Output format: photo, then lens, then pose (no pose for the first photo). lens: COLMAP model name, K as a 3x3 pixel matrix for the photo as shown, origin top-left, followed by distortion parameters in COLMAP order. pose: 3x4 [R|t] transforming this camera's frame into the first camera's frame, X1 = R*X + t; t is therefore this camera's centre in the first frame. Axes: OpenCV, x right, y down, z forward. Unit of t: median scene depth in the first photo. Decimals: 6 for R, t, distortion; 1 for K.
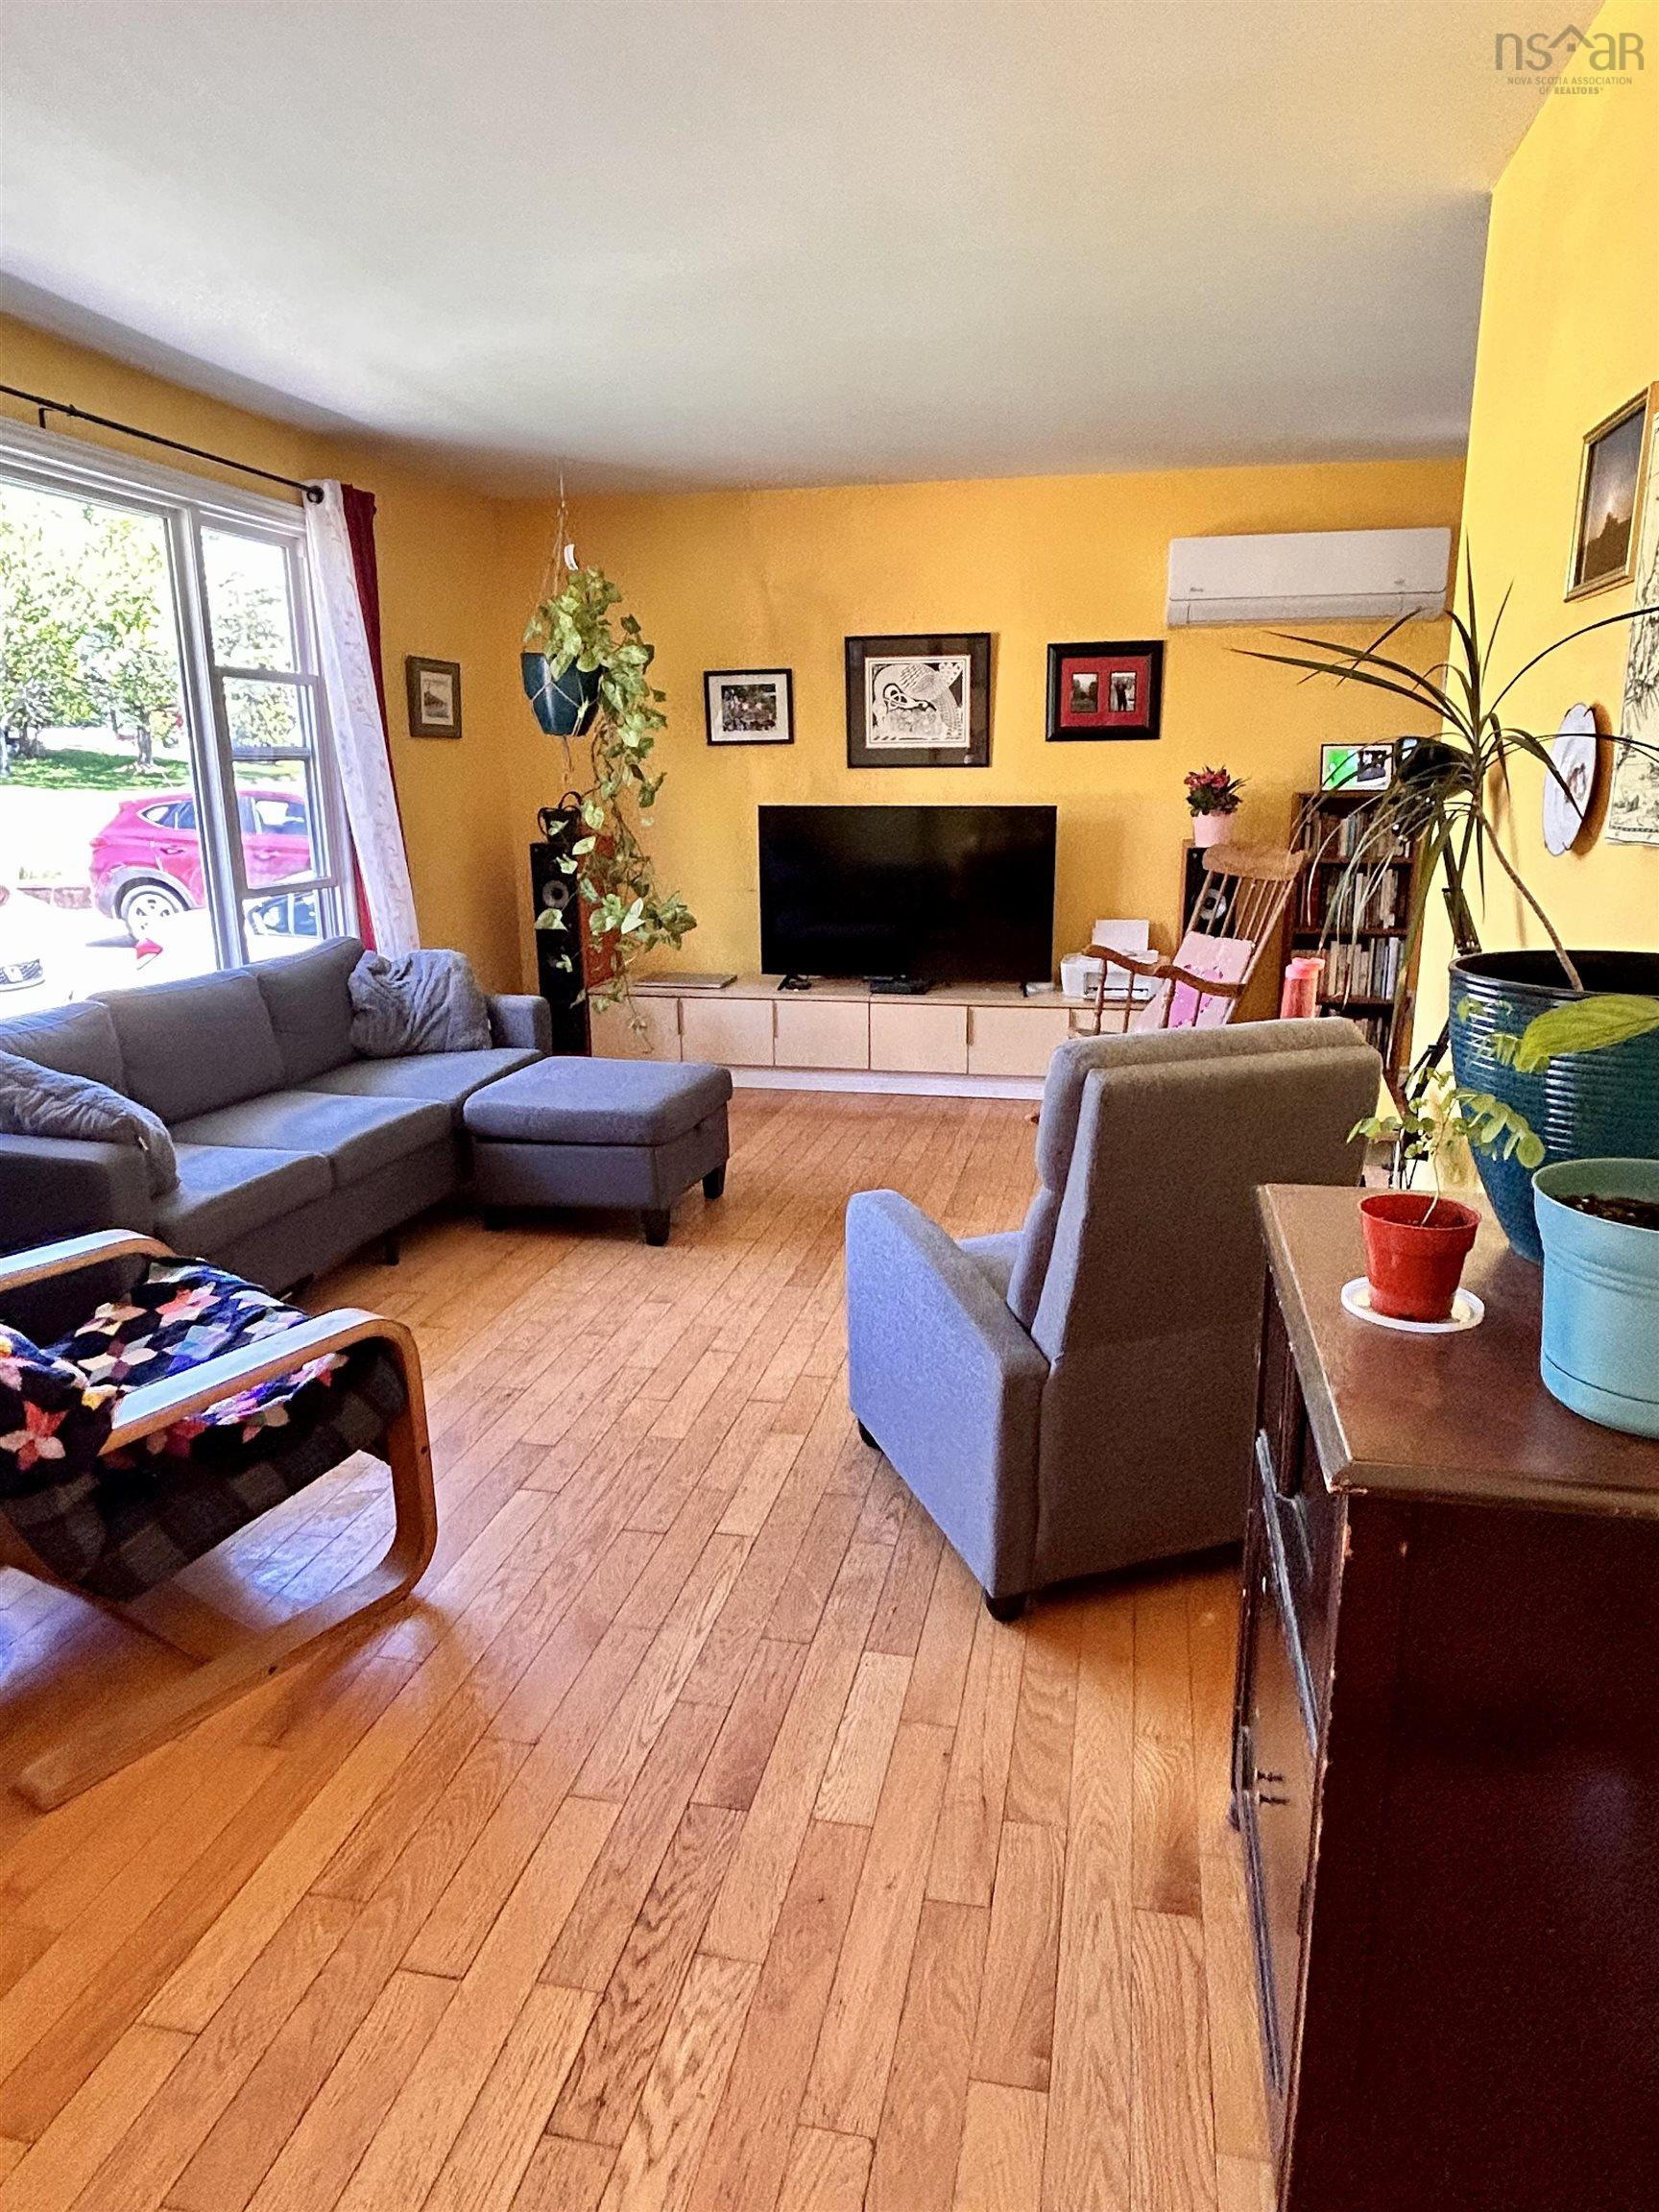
lens RADIAL K [[1360.3, 0, 829.5], [0, 1360.3, 1106.0], [0, 0, 1]] dist [-0.001629, 0.000102]
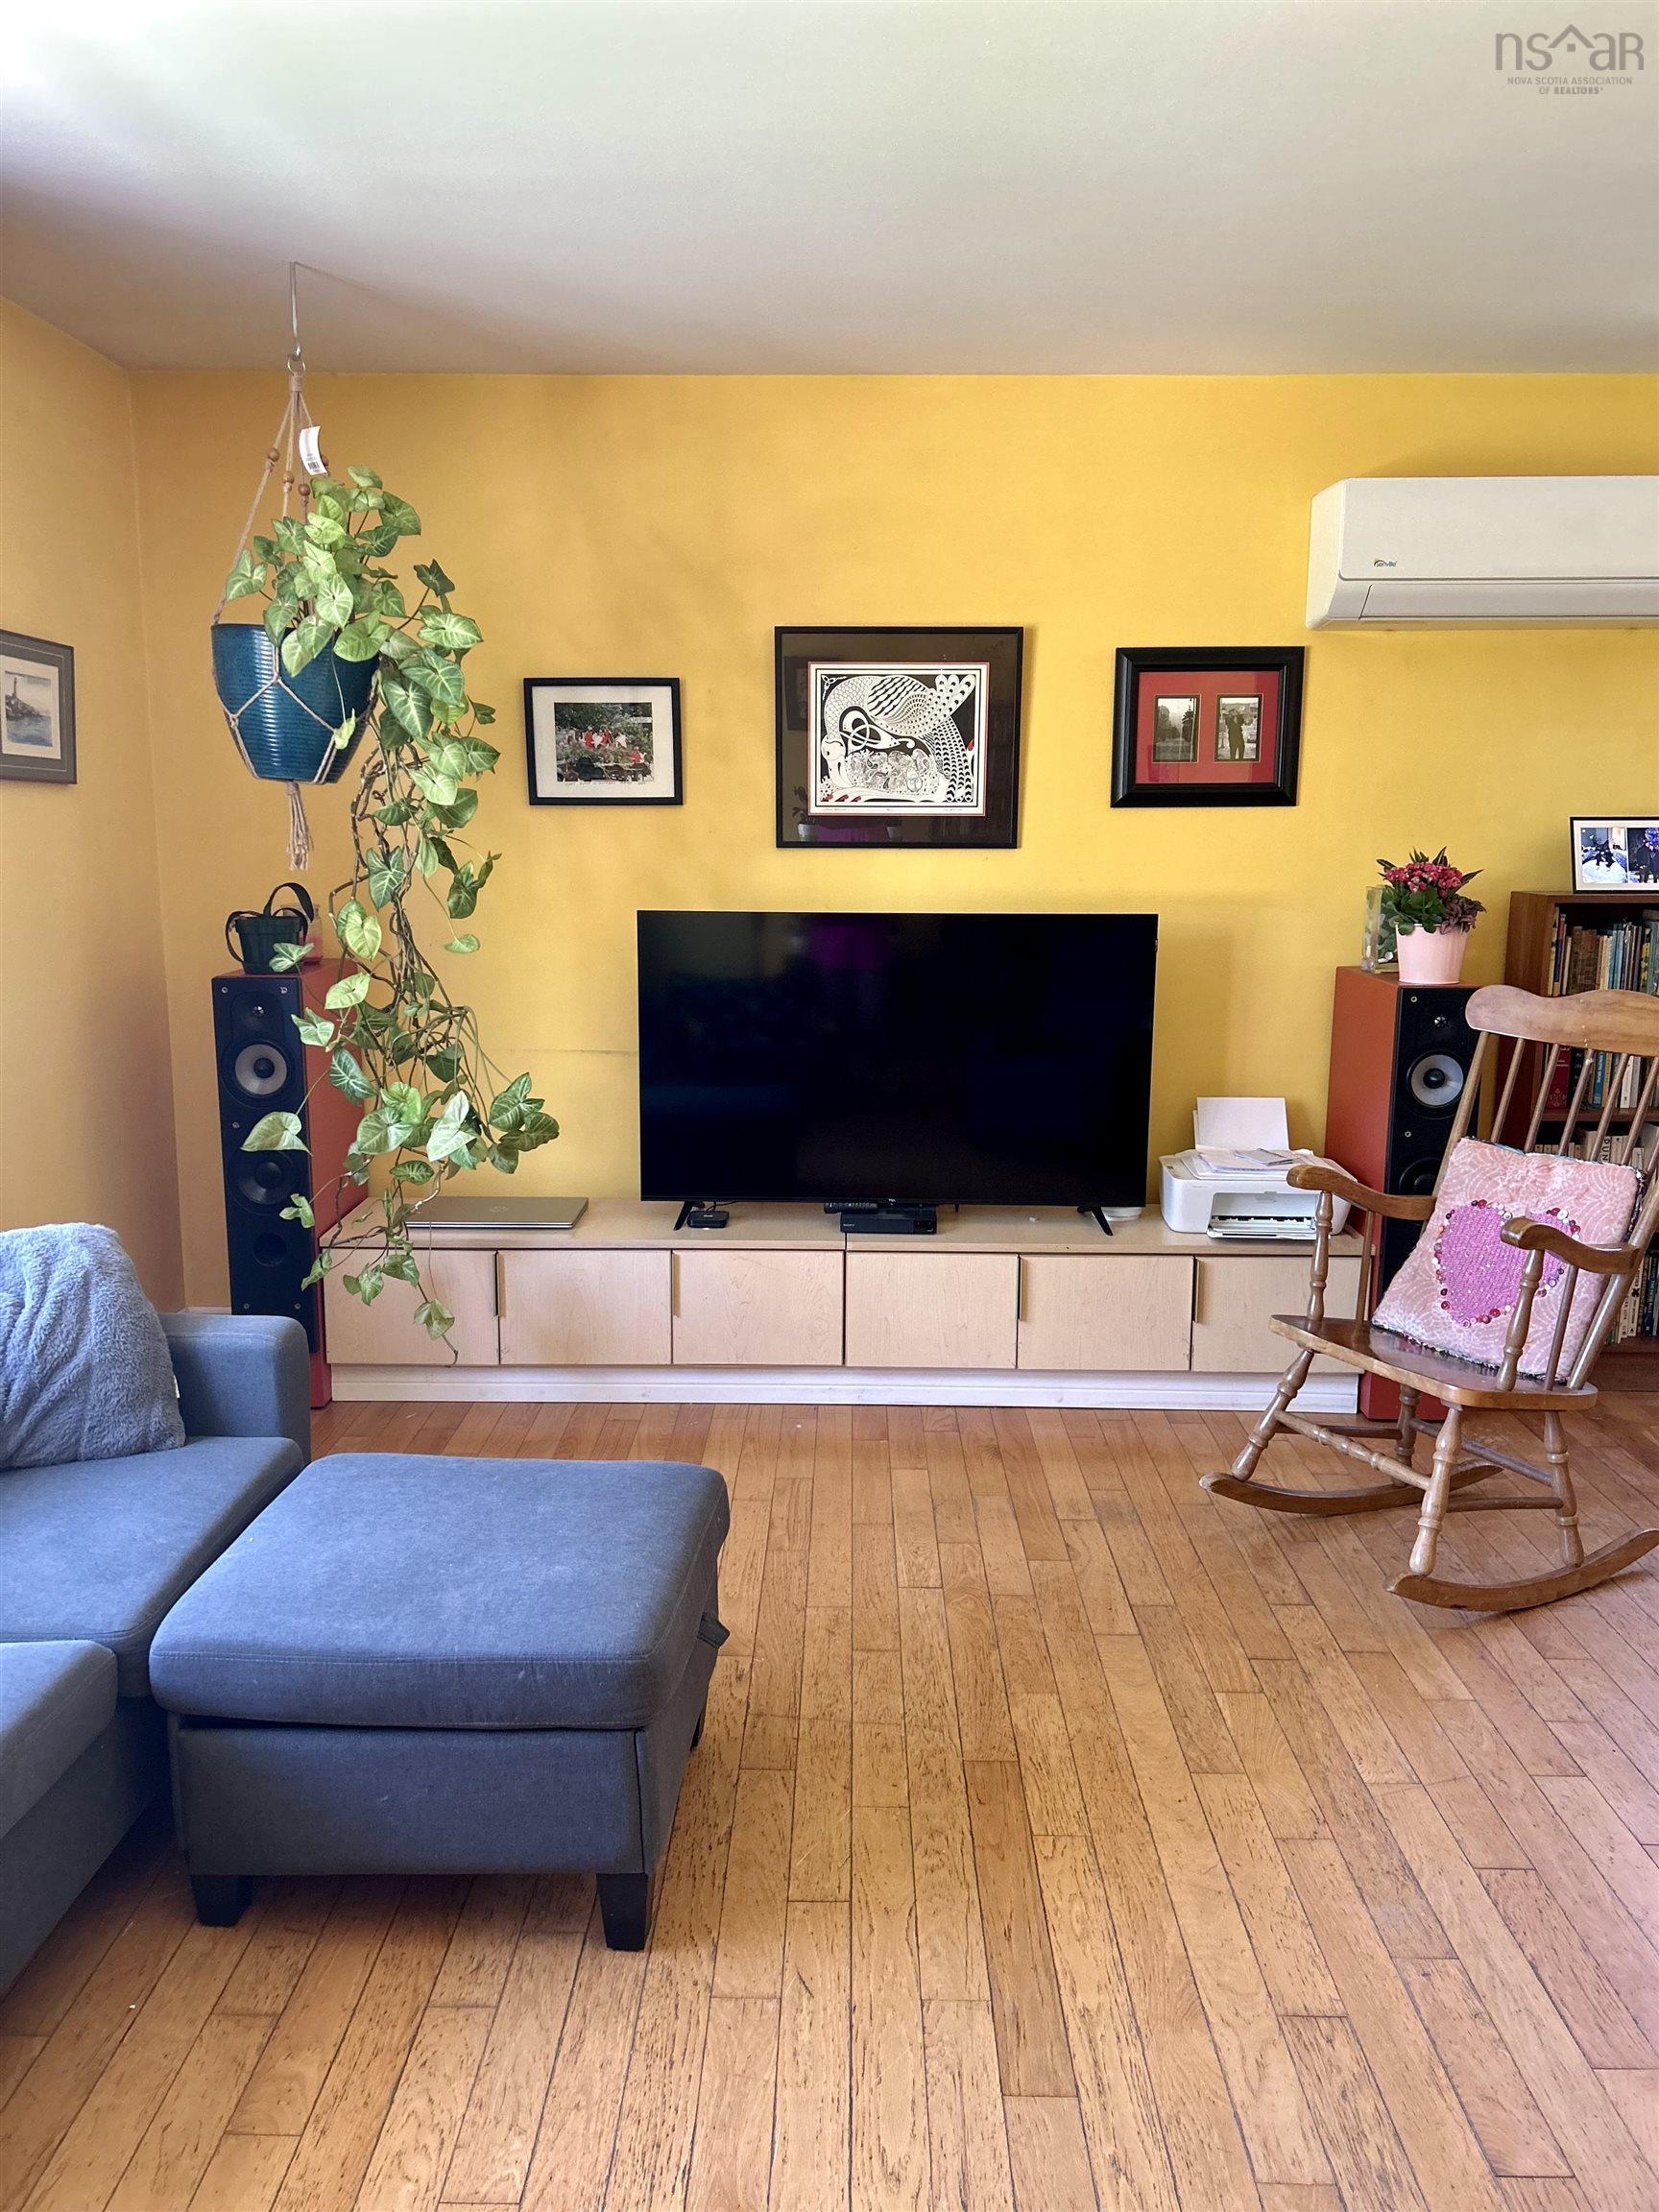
lens RADIAL K [[1676.3, 0, 829.5], [0, 1676.3, 1106.0], [0, 0, 1]] dist [0.064579, -0.132689]
pose [[0.980780, -0.019396, 0.194152, -0.115556], [0.035501, 0.996177, -0.079818, -0.083037], [-0.191862, 0.085176, 0.977719, 0.314205]]
